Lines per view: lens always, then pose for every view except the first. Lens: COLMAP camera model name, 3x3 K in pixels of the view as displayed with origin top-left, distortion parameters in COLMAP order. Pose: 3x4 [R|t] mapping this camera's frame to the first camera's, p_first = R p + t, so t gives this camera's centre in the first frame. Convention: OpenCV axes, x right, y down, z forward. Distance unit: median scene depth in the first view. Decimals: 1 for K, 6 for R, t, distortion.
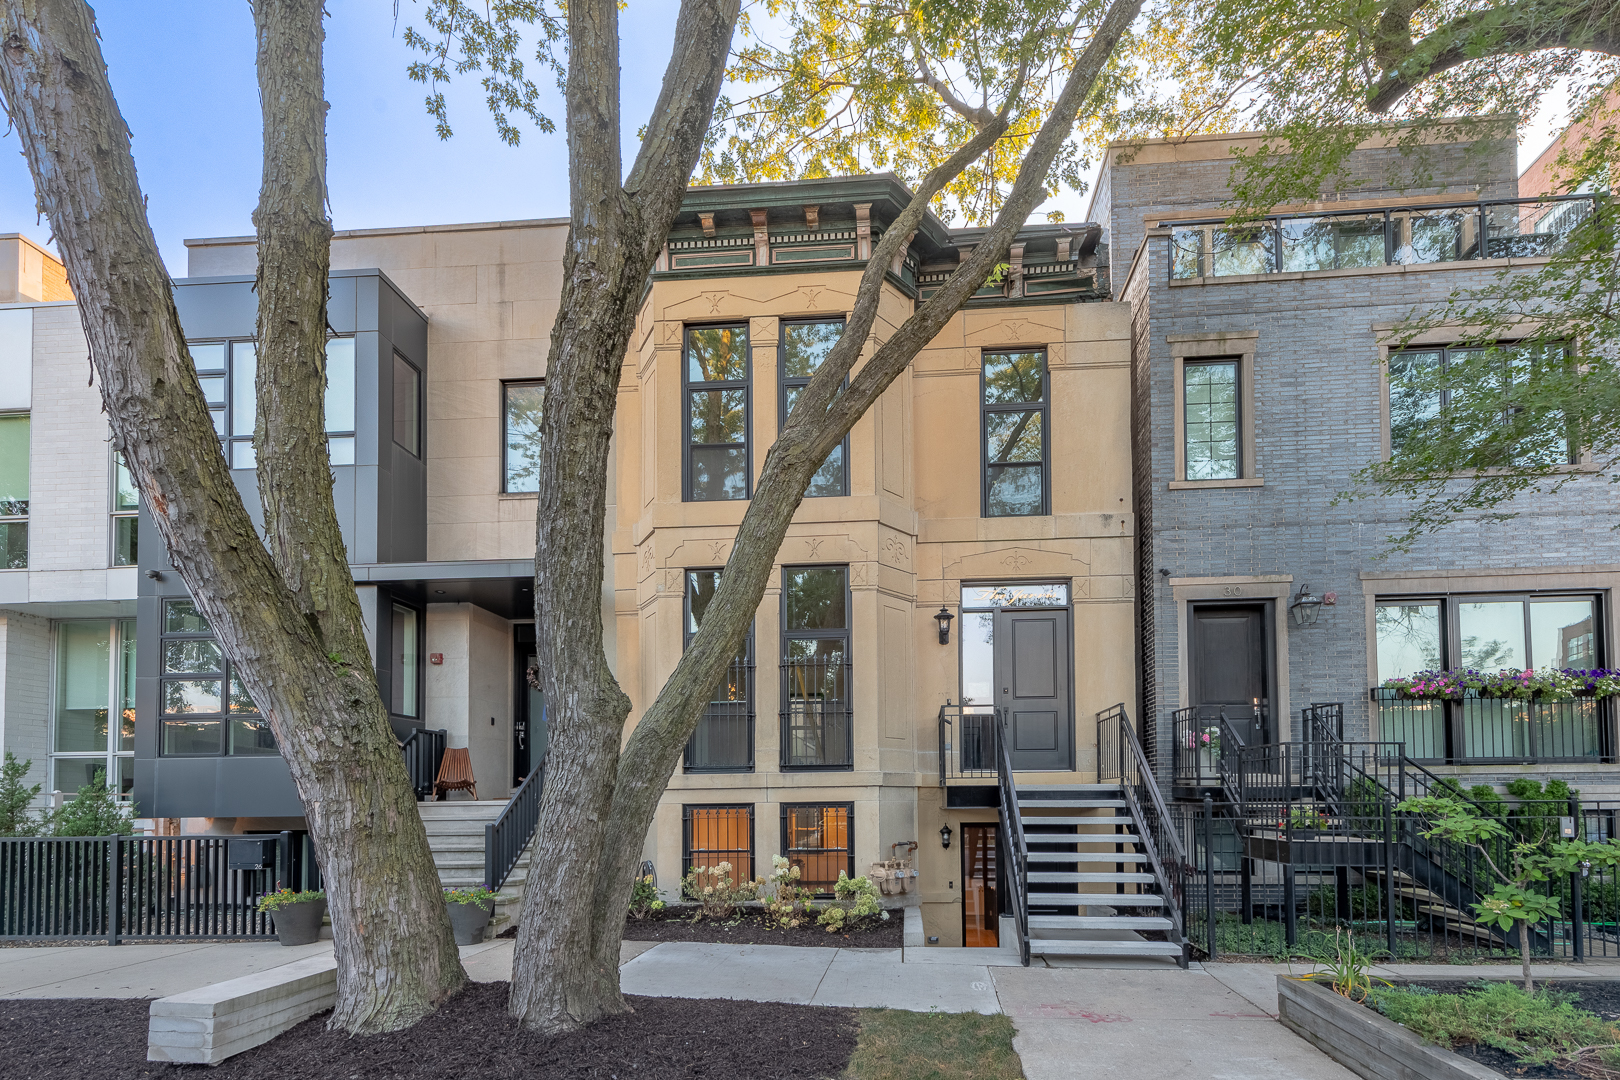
lens RADIAL K [[623.4, 0, 810.0], [0, 623.4, 540.0], [0, 0, 1]] dist [0.020123, -0.006063]
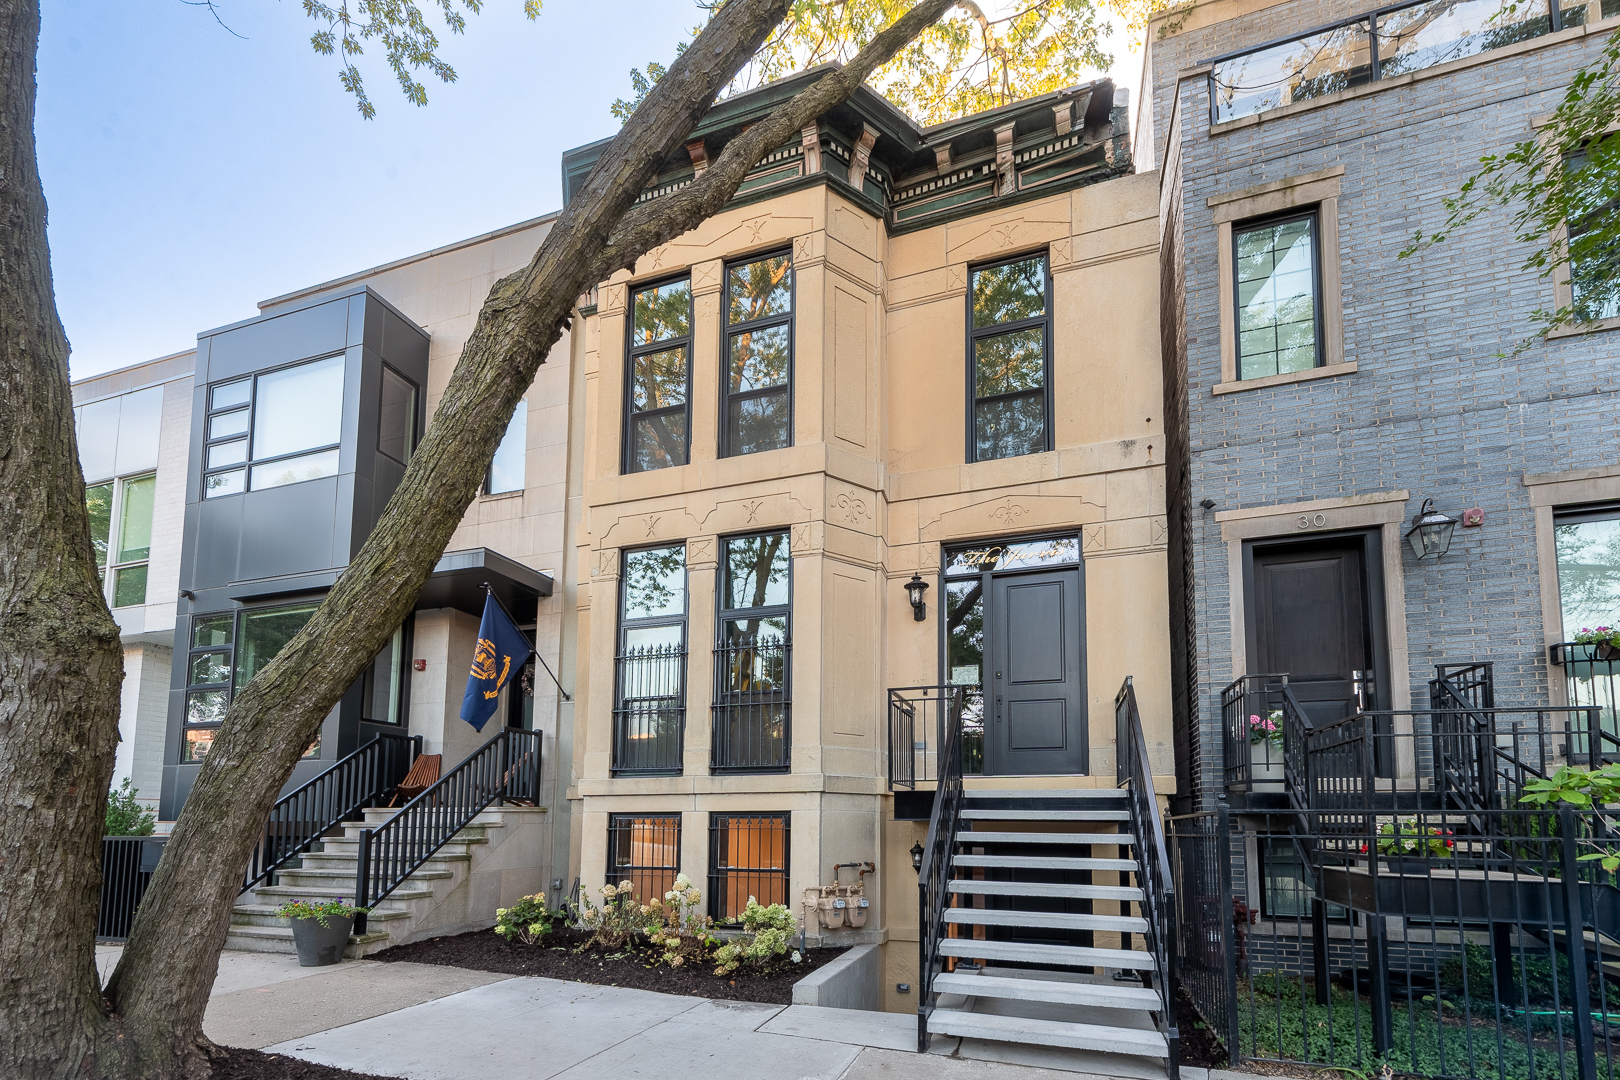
lens RADIAL K [[637.7, 0, 756.8], [0, 637.7, 556.3], [0, 0, 1]] dist [0.019337, -0.004391]
pose [[0.983046, -0.055514, -0.174753, 0.171668], [0.056126, 0.998423, -0.001446, 0.080459], [0.174557, -0.008387, 0.984611, 0.165563]]
